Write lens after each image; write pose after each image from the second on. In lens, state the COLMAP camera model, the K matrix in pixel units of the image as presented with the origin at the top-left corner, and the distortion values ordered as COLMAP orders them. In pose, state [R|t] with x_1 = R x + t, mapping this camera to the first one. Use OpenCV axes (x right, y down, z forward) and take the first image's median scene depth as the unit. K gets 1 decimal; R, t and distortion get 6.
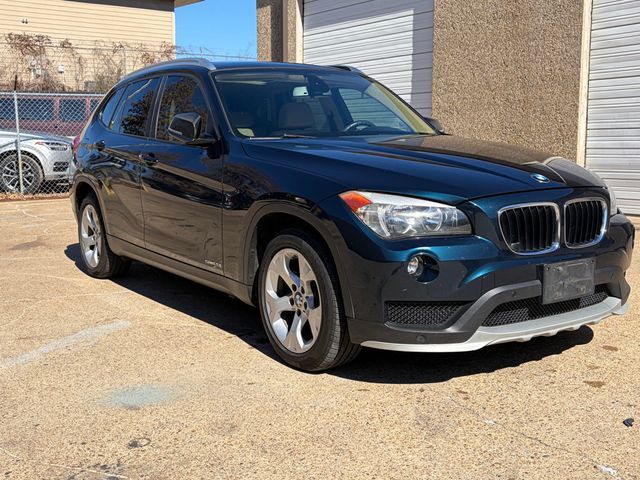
lens RADIAL K [[744.5, 0, 320.0], [0, 744.5, 240.0], [0, 0, 1]] dist [0.023681, -0.035444]
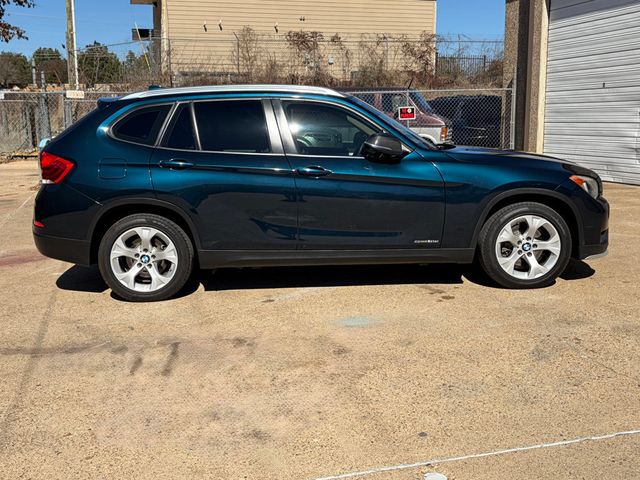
lens RADIAL K [[744.5, 0, 320.0], [0, 744.5, 240.0], [0, 0, 1]] dist [0.023681, -0.035444]
pose [[0.940951, 0.046318, -0.335360, 0.041819], [-0.036870, 0.998725, 0.034487, -0.002885], [0.336530, -0.020086, 0.941459, -0.102912]]
